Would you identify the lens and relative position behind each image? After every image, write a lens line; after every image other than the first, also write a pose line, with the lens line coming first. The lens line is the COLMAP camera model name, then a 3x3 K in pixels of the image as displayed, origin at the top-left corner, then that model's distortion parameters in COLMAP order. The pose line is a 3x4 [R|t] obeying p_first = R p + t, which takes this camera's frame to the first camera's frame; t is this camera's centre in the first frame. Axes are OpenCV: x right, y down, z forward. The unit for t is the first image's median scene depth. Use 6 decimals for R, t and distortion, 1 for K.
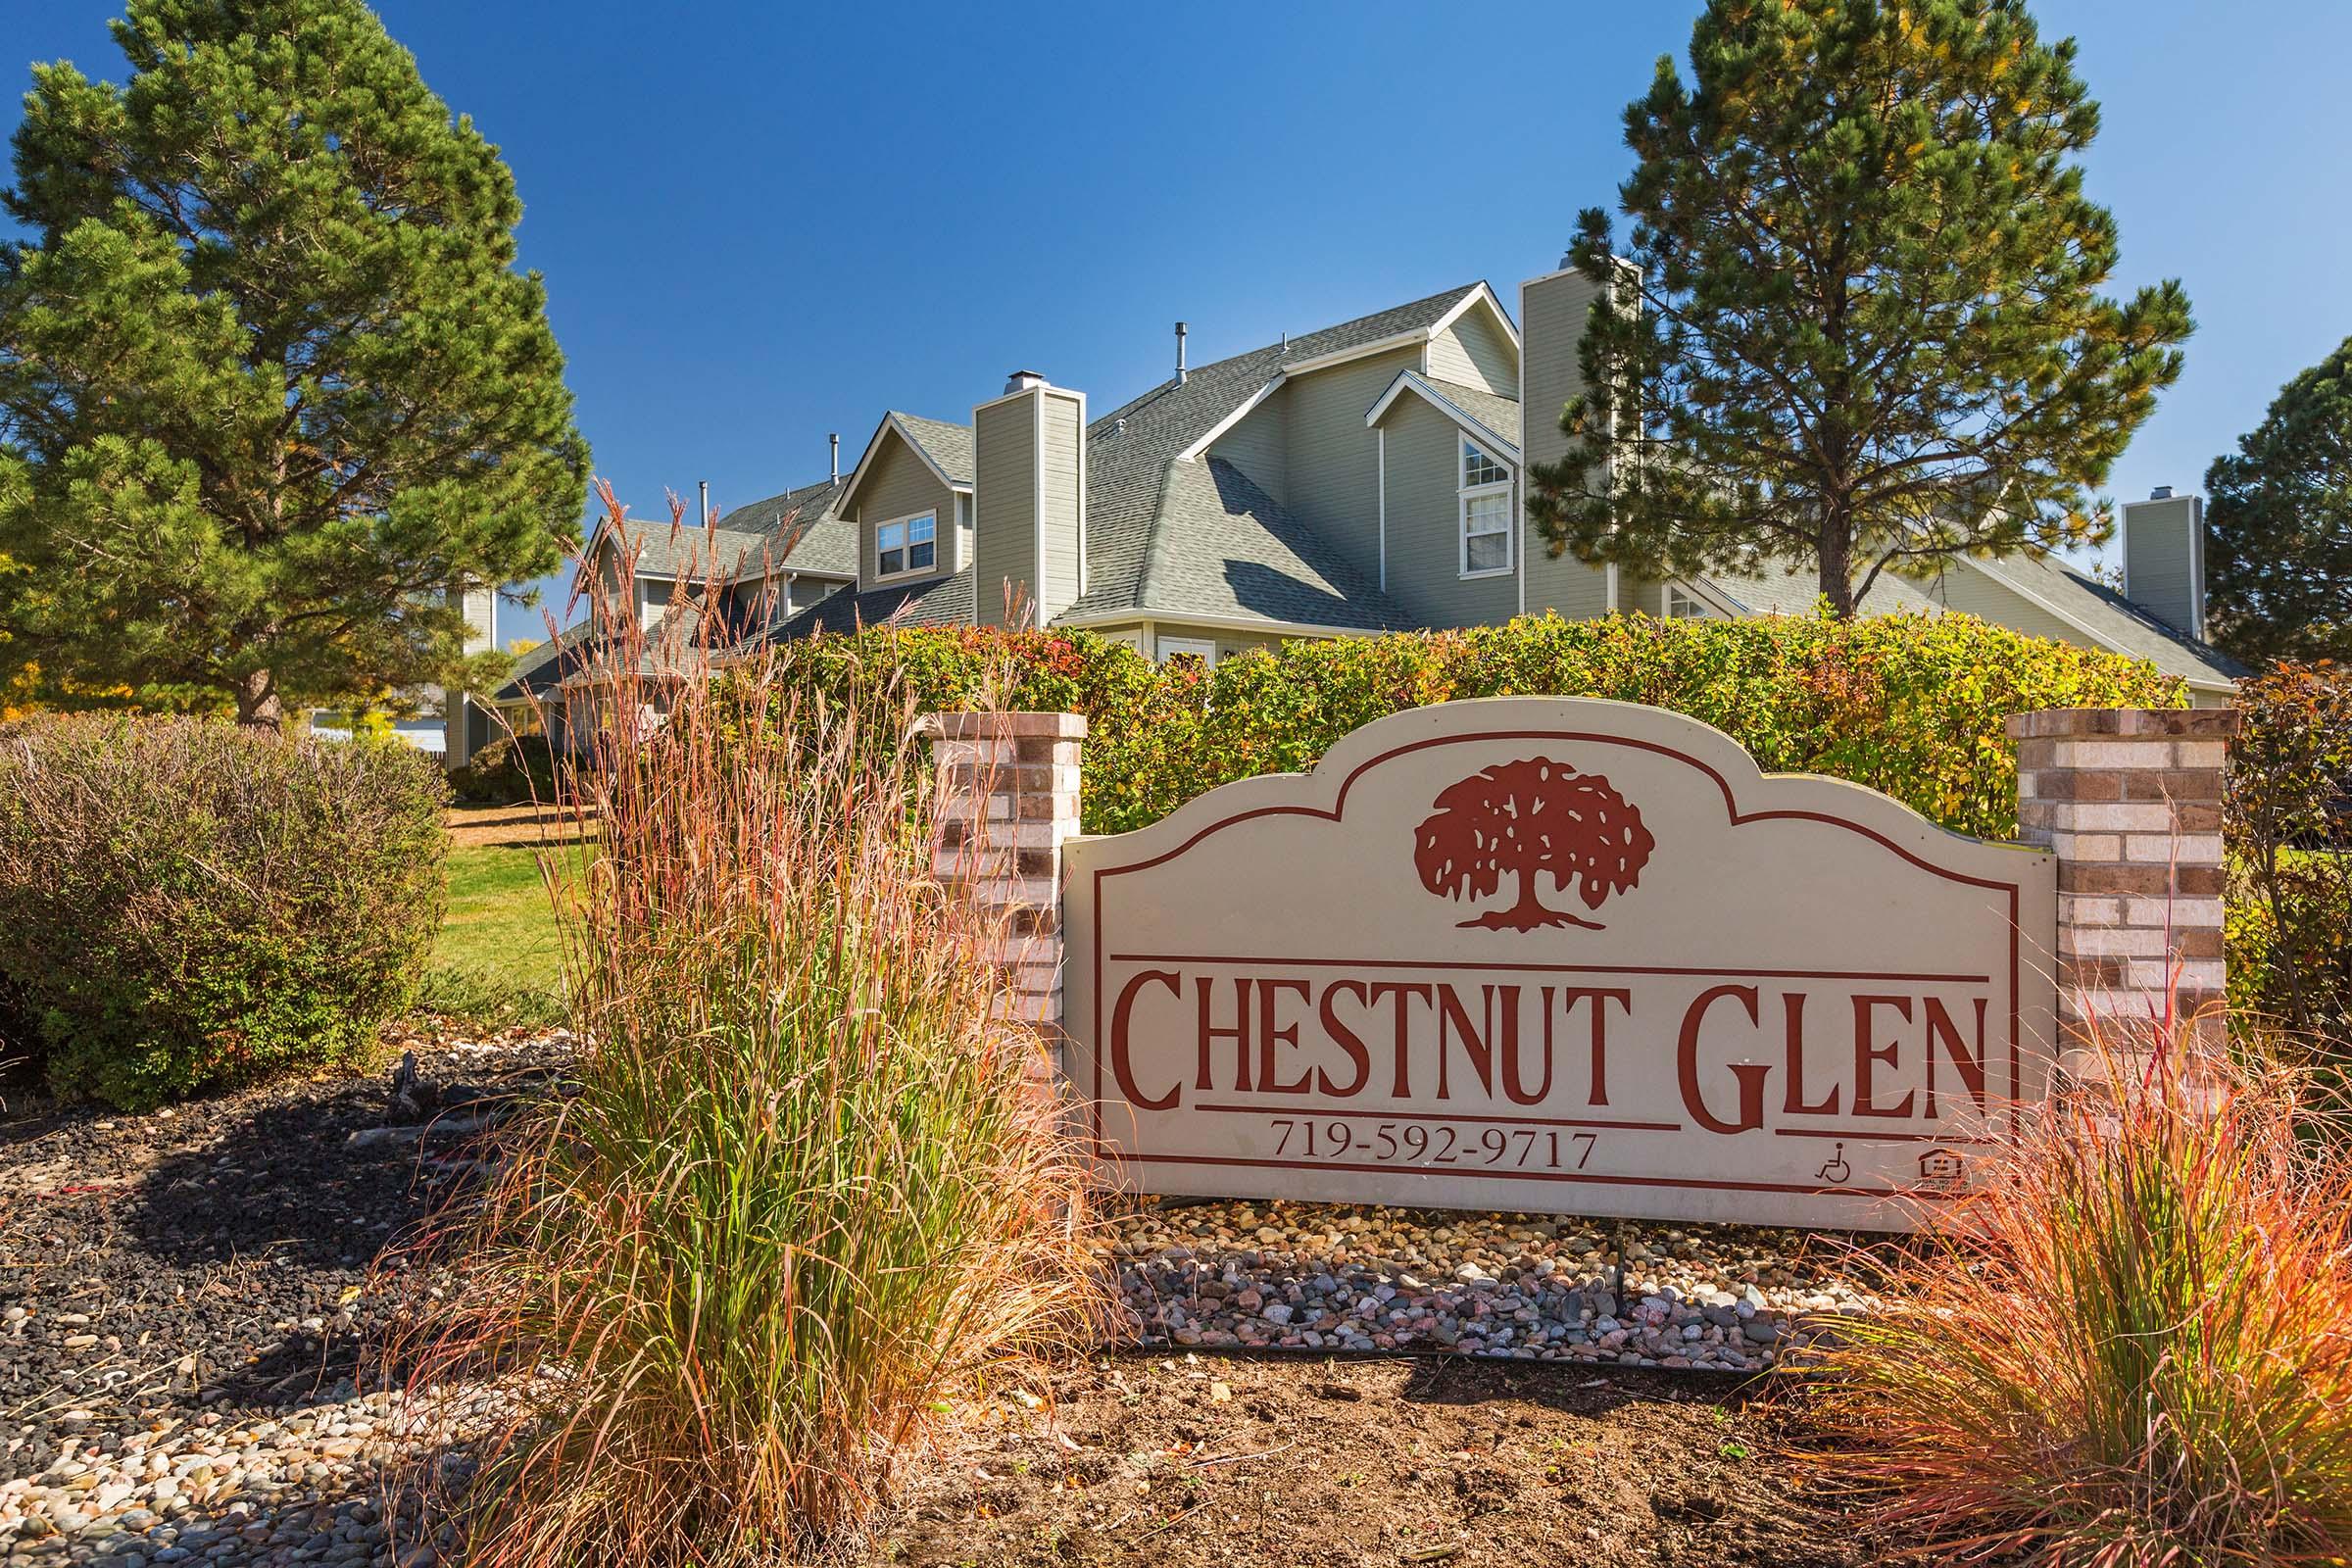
lens RADIAL K [[1487.1, 0, 1287.5], [0, 1487.1, 729.8], [0, 0, 1]] dist [0.000540, -0.001891]
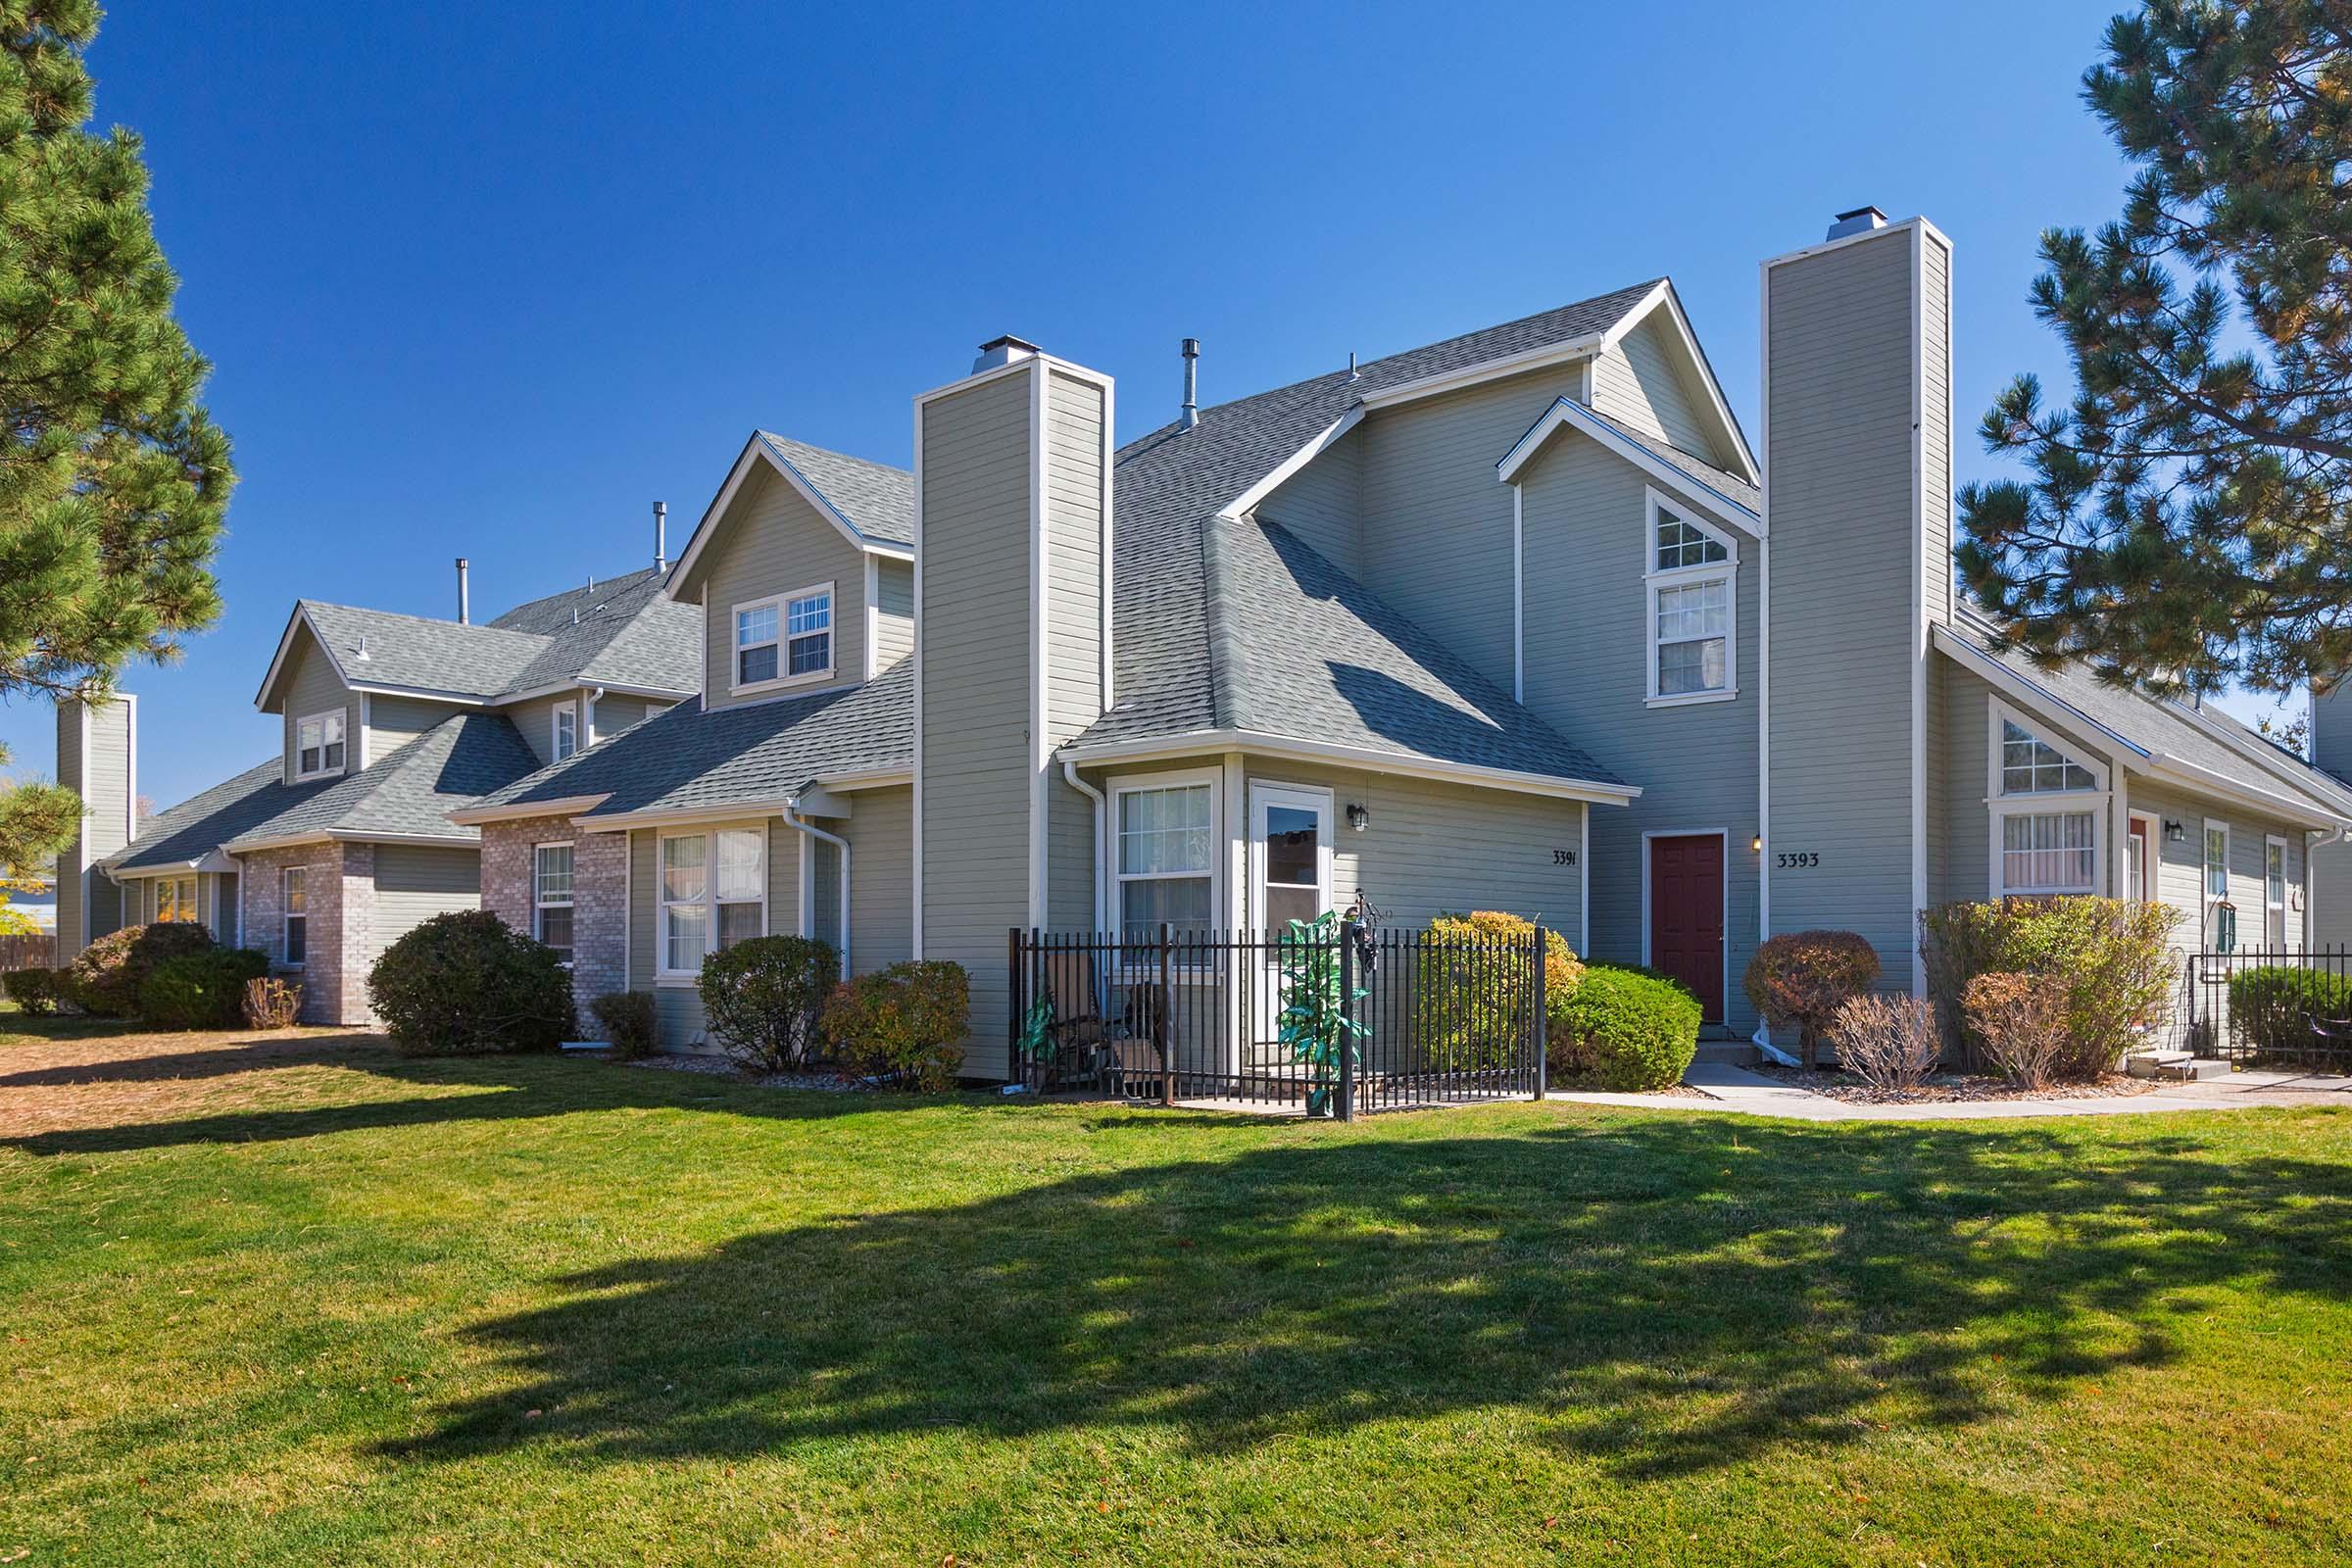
lens RADIAL K [[1741.8, 0, 1507.1], [0, 1741.8, 913.1], [0, 0, 1]] dist [-0.001094, -0.007728]
pose [[0.987028, 0.004660, 0.160482, -0.070695], [-0.005164, 0.999983, 0.002725, -0.008037], [-0.160467, -0.003518, 0.987035, 0.211994]]
